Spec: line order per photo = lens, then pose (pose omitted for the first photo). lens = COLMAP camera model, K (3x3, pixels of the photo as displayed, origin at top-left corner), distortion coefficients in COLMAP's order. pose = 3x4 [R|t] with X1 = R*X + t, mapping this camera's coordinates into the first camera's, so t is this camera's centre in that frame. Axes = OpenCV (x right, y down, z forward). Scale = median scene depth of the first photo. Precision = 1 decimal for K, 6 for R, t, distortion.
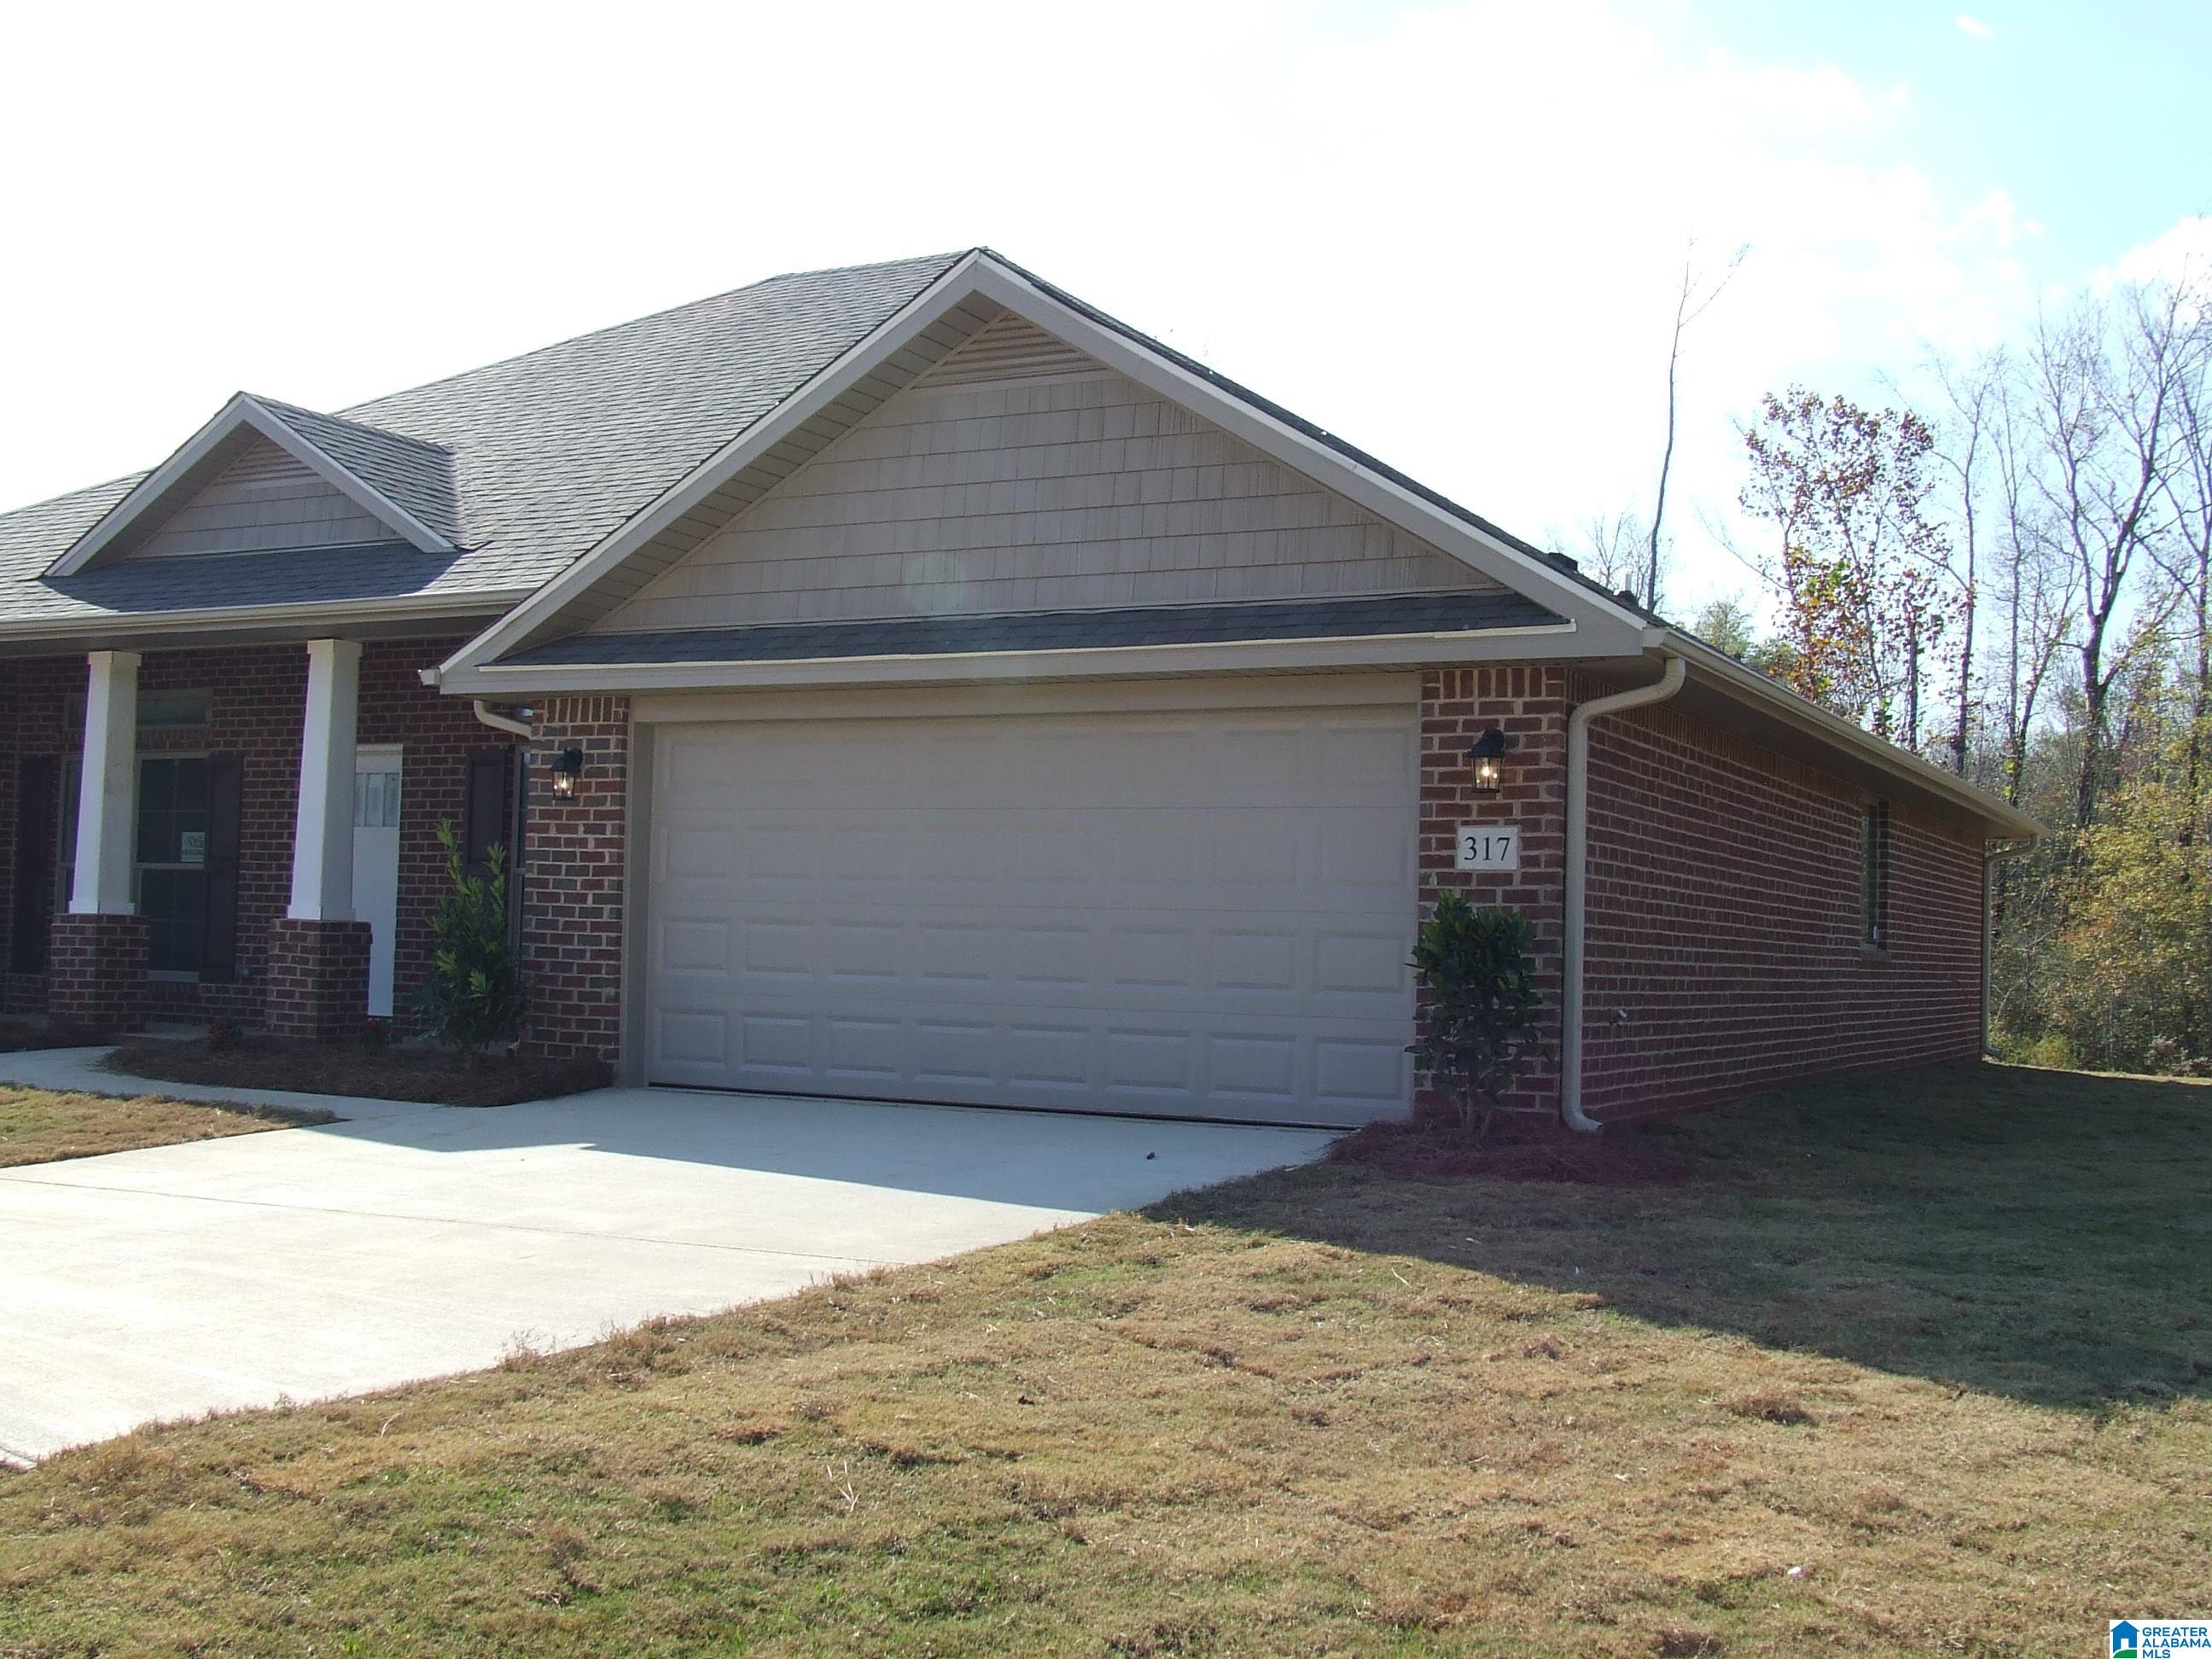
lens RADIAL K [[2418.5, 0, 1104.8], [0, 2418.5, 830.2], [0, 0, 1]] dist [-0.054705, 0.000000]
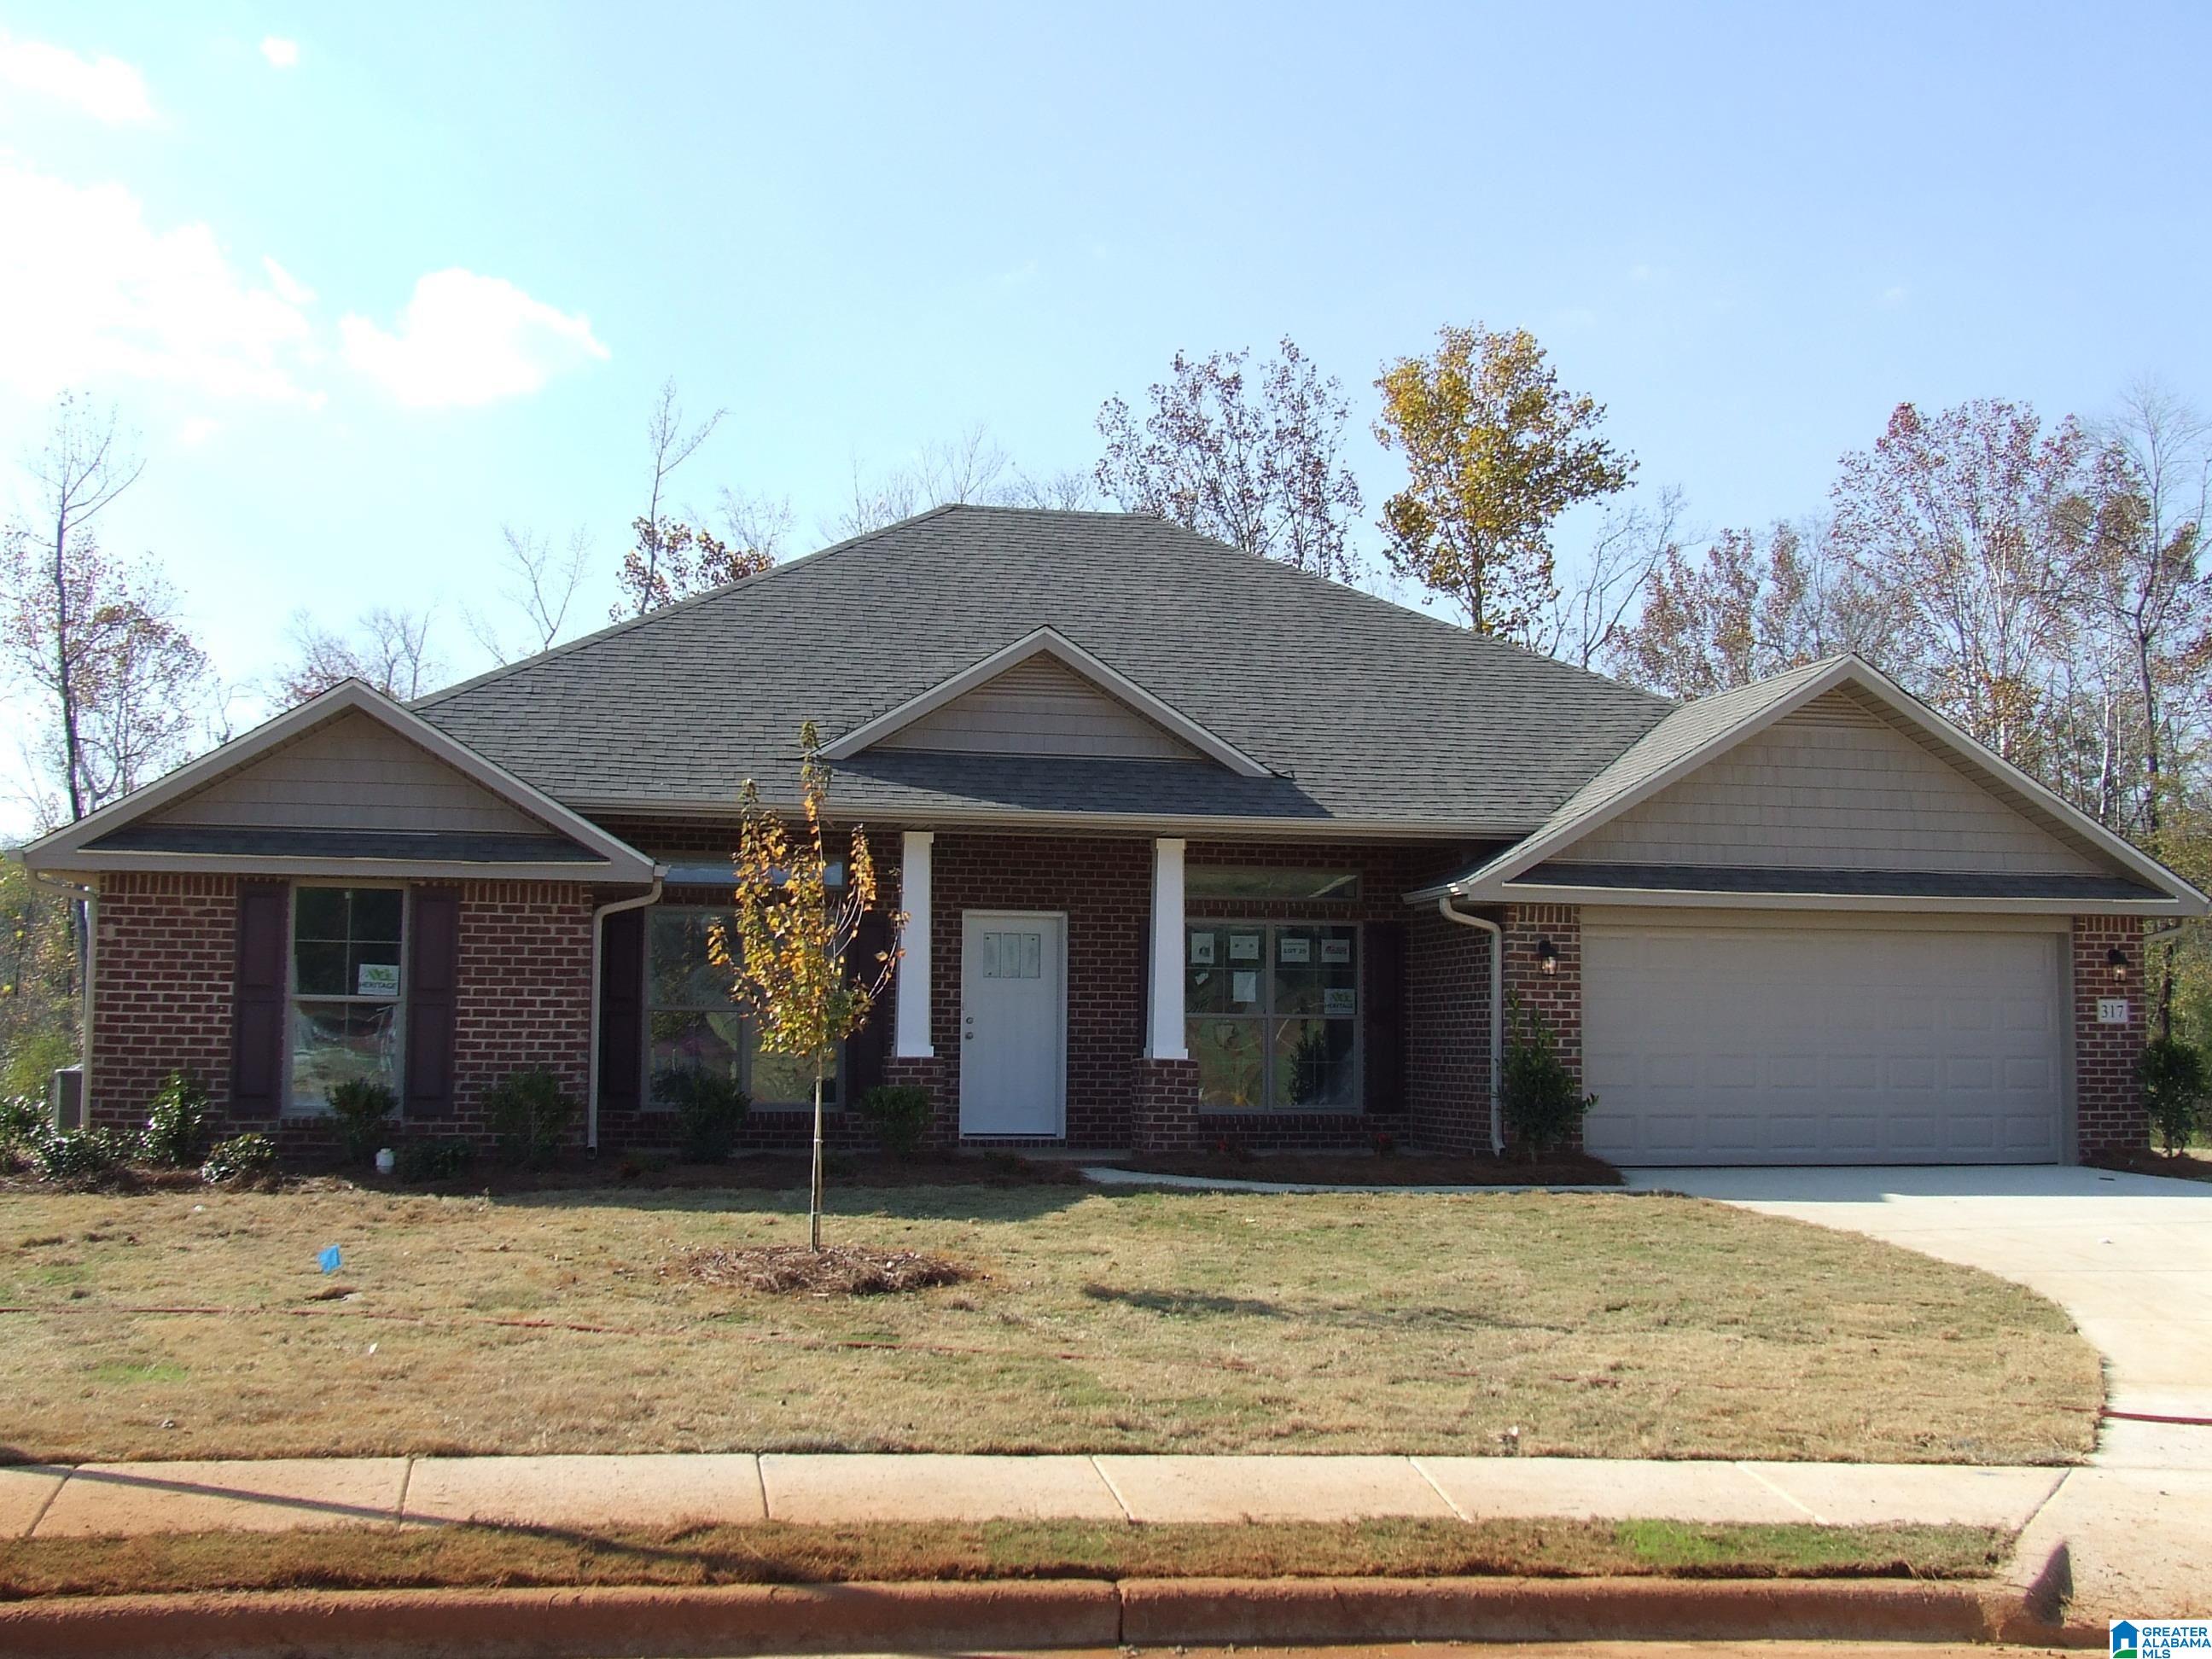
lens RADIAL K [[2418.5, 0, 1093.8], [0, 2418.5, 824.9], [0, 0, 1]] dist [-0.054705, 0.000000]
pose [[0.772393, 0.038615, 0.633970, -1.375605], [-0.018920, 0.999106, -0.037805, -0.043604], [-0.634863, 0.017206, 0.772433, 0.038696]]
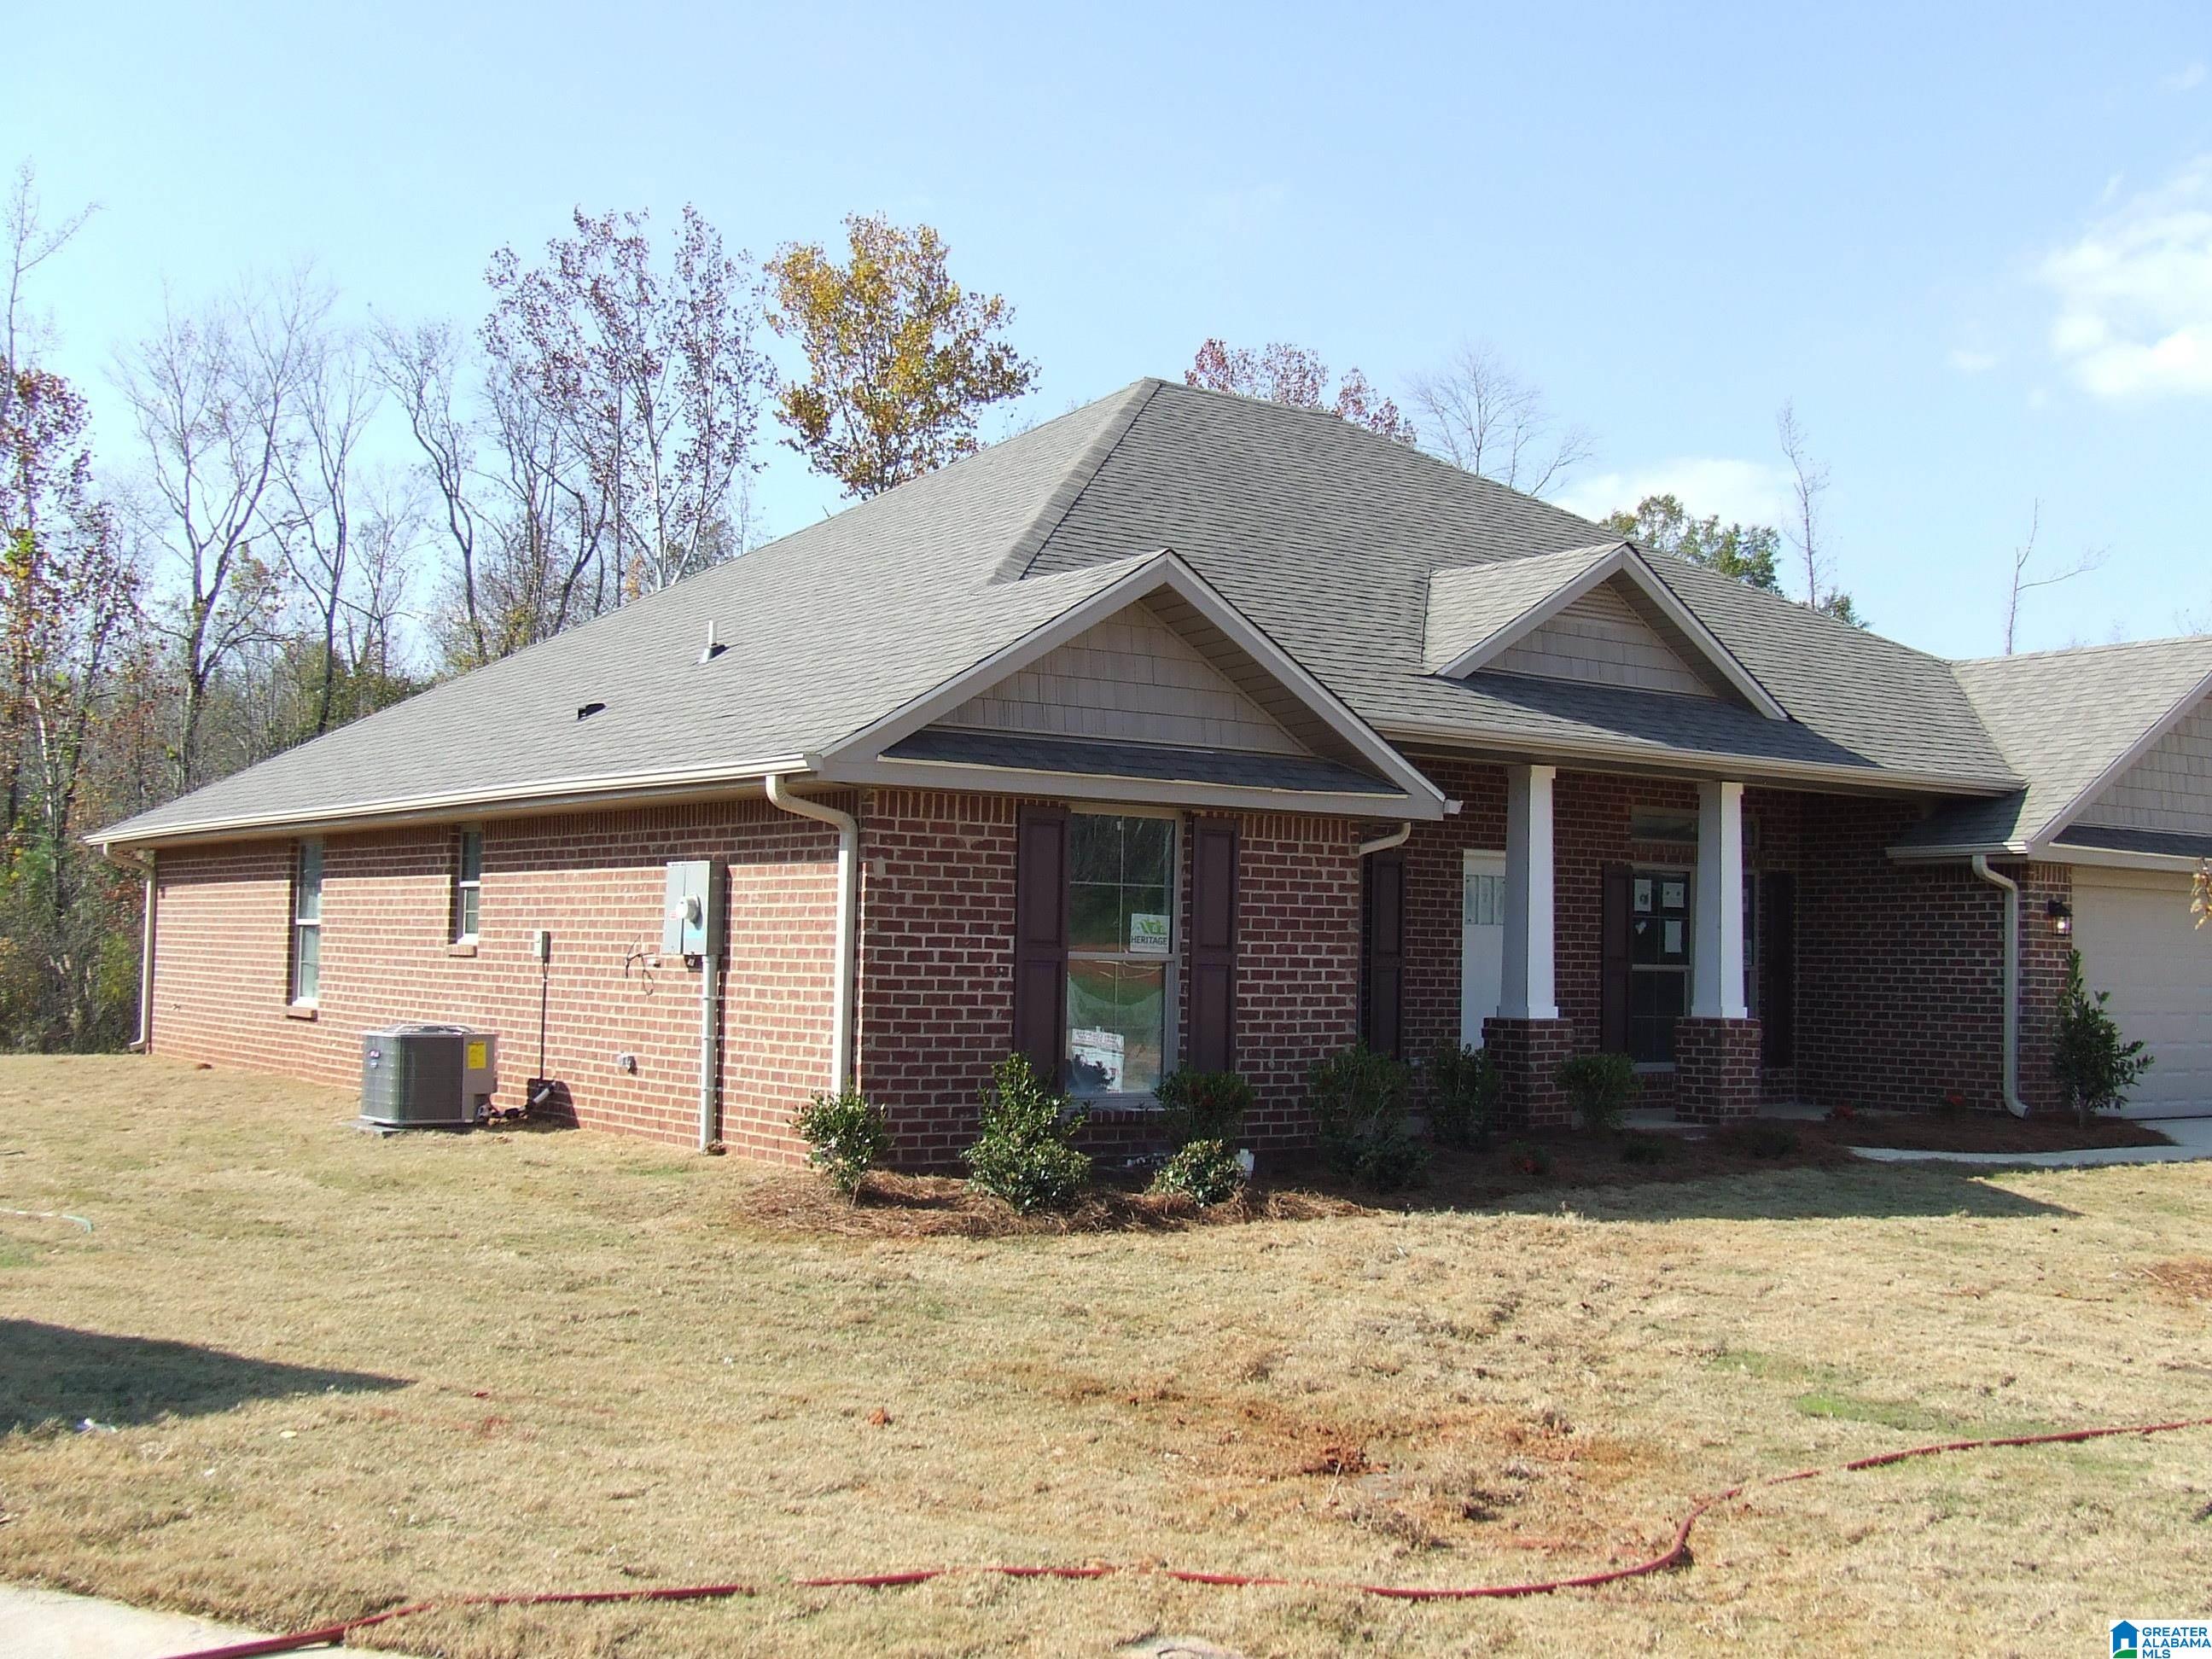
lens RADIAL K [[2418.5, 0, 1104.7], [0, 2418.5, 826.6], [0, 0, 1]] dist [-0.054705, 0.000000]
pose [[0.442186, 0.029300, 0.896444, -1.799139], [-0.049817, 0.998726, -0.008070, -0.037852], [-0.895539, -0.041090, 0.443083, 0.881103]]
